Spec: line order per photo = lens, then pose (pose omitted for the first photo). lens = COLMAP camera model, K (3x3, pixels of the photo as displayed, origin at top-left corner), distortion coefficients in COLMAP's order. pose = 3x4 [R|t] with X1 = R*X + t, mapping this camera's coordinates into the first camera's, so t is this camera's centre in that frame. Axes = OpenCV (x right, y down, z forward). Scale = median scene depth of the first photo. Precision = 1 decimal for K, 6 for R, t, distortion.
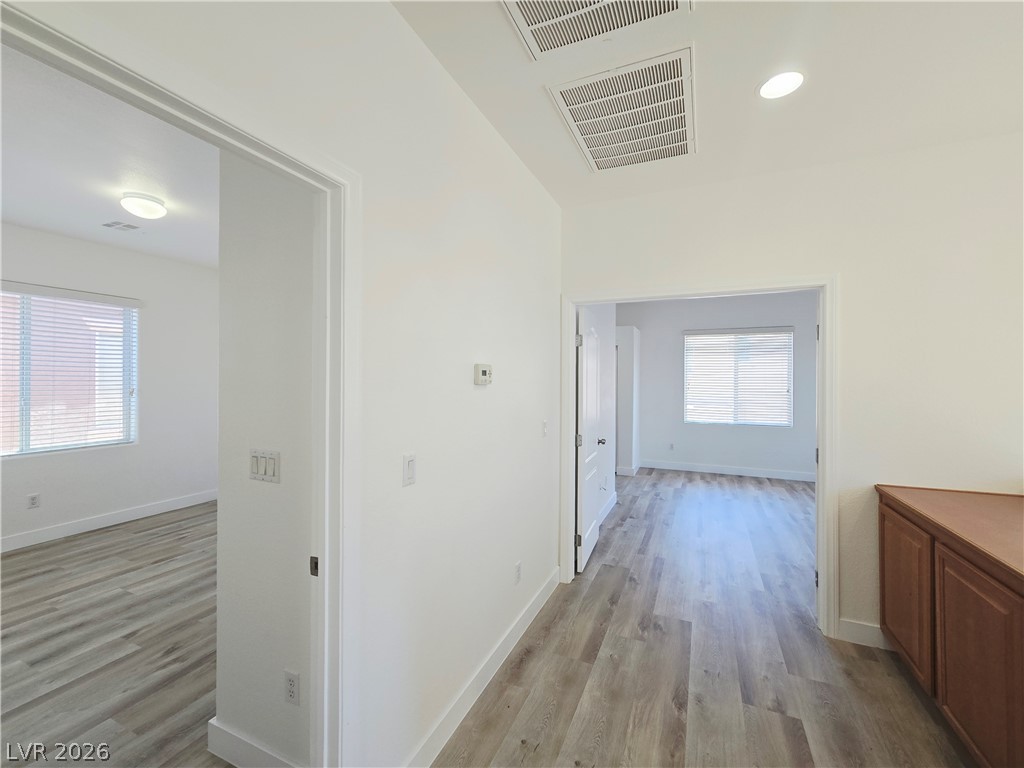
lens RADIAL K [[424.3, 0, 510.1], [0, 424.3, 379.4], [0, 0, 1]] dist [0.002498, 0.000933]
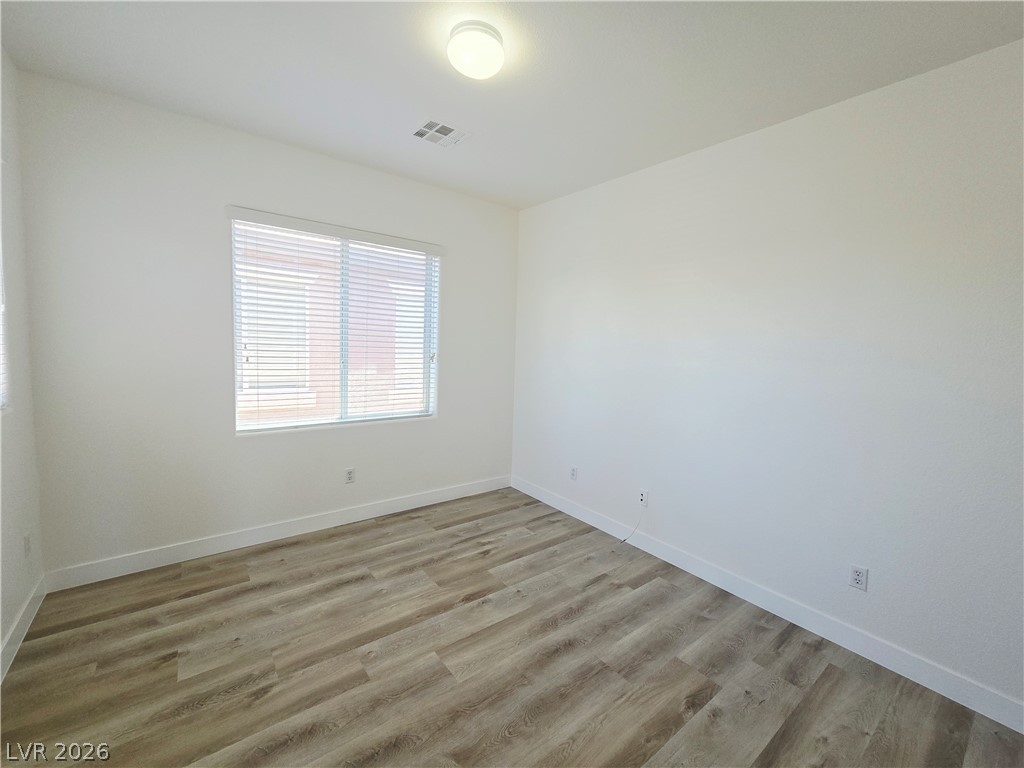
lens RADIAL K [[422.7, 0, 511.7], [0, 422.7, 375.7], [0, 0, 1]] dist [0.000737, 0.000765]
pose [[0.881249, 0.062221, -0.468540, -0.401524], [-0.030309, 0.996696, 0.075353, -0.002123], [0.471680, -0.052204, 0.880223, 0.376615]]
